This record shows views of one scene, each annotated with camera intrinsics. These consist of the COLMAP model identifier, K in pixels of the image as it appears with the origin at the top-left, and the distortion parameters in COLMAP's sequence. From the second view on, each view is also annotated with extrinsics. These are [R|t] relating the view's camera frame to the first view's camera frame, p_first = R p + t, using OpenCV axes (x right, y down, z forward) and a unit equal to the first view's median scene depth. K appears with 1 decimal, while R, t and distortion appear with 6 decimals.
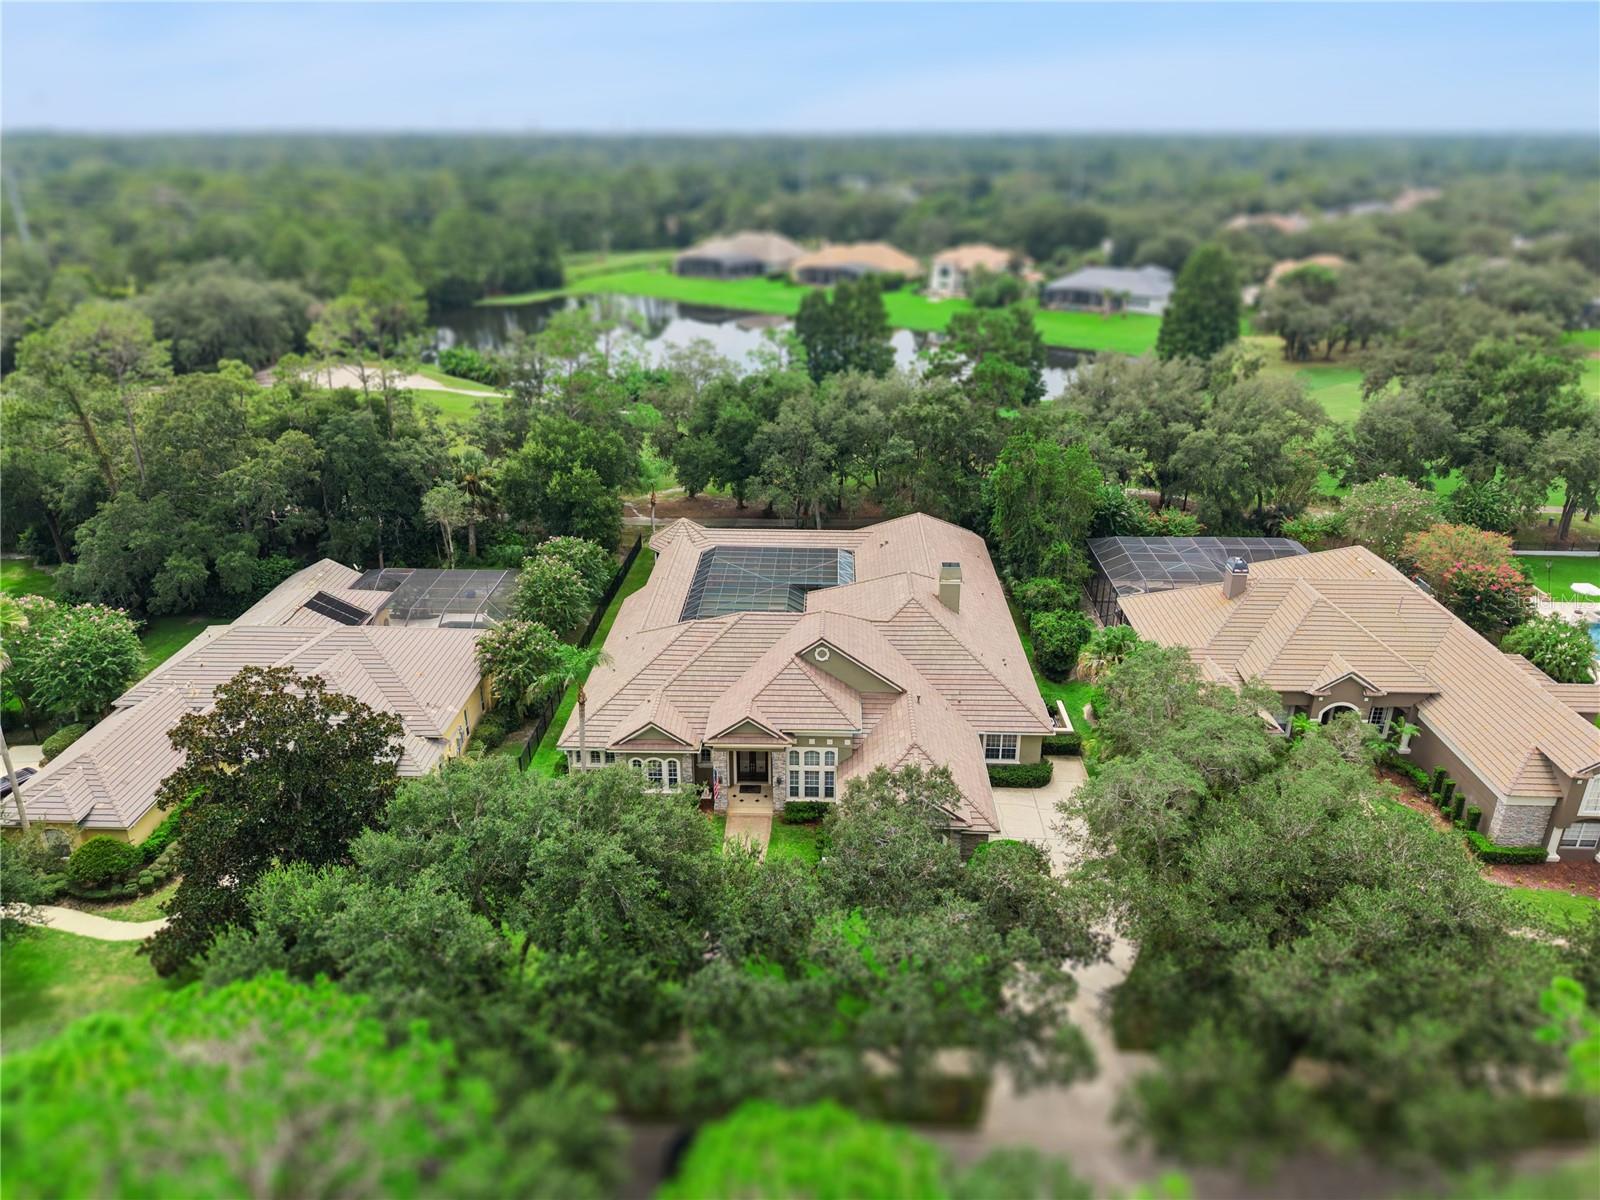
lens RADIAL K [[1089.1, 0, 800.0], [0, 1089.1, 600.0], [0, 0, 1]] dist [0.021494, -0.049416]
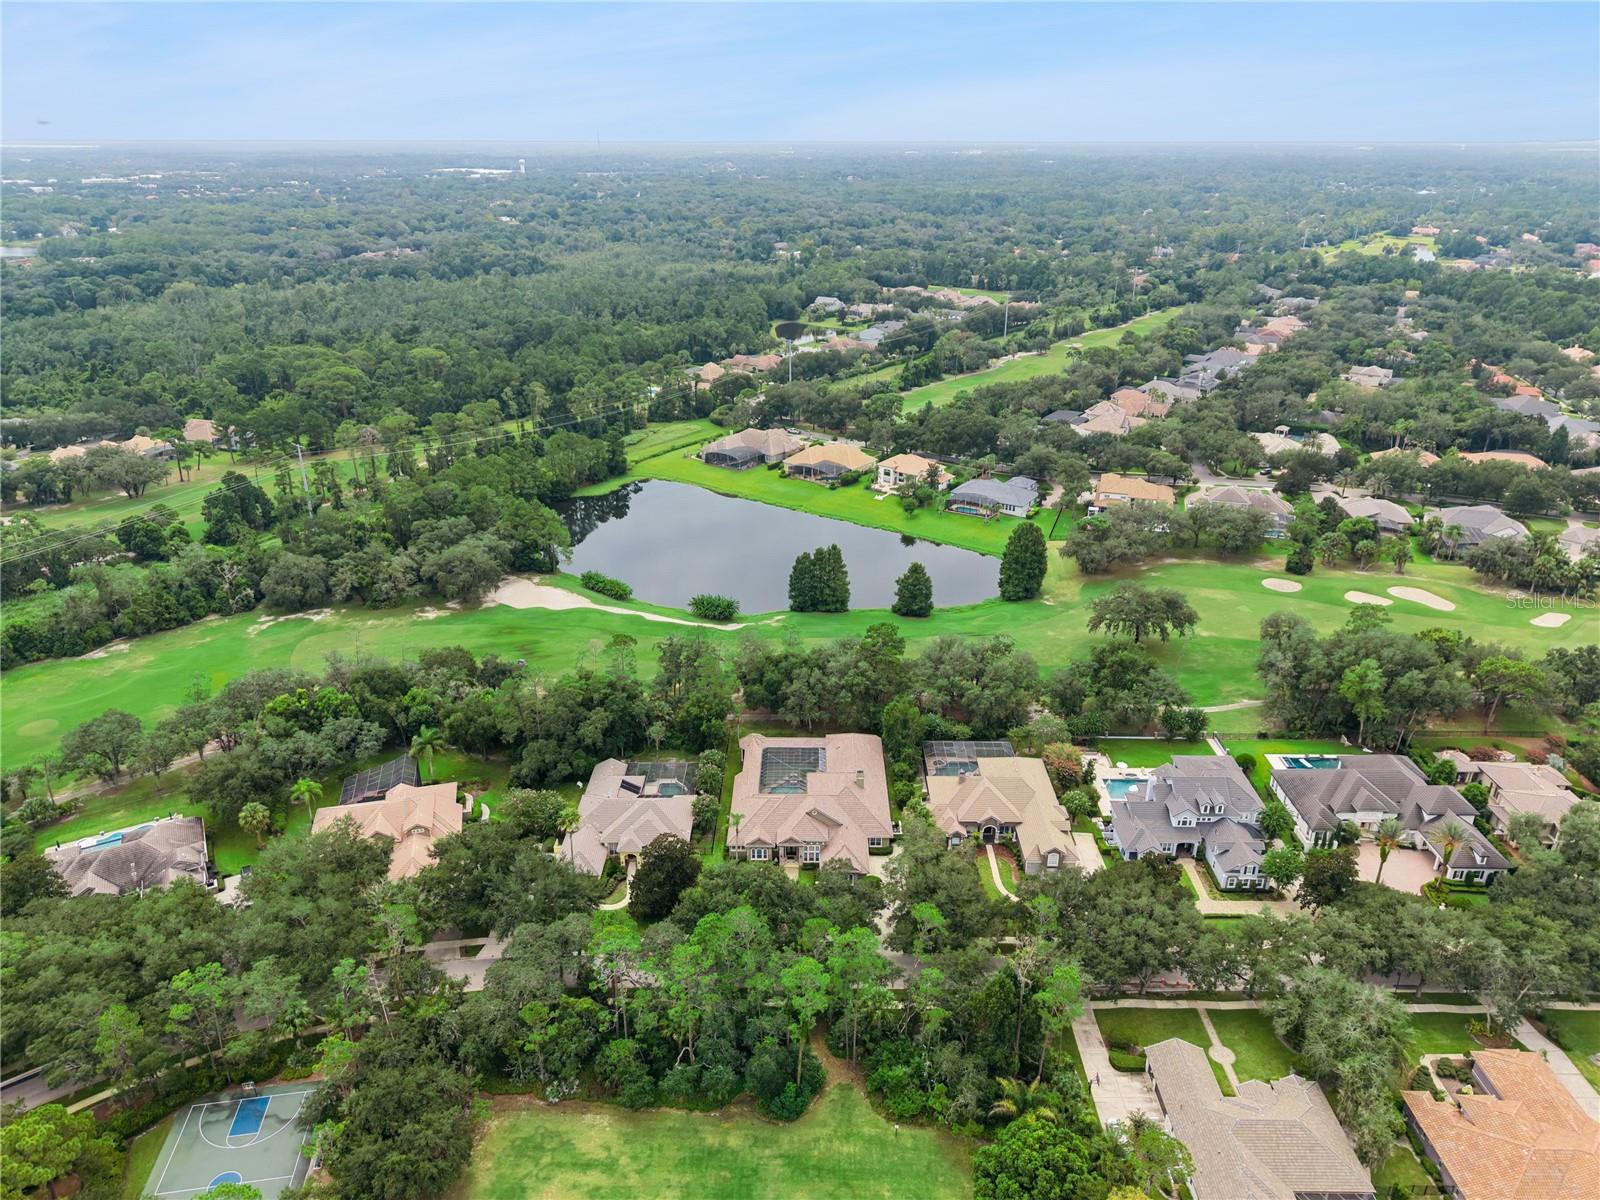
lens RADIAL K [[1070.8, 0, 791.8], [0, 1070.8, 601.6], [0, 0, 1]] dist [0.028325, -0.021299]
pose [[0.999877, -0.010802, 0.011413, -0.055965], [0.010774, 0.999939, 0.002536, -0.436324], [-0.011439, -0.002413, 0.999932, -1.578292]]
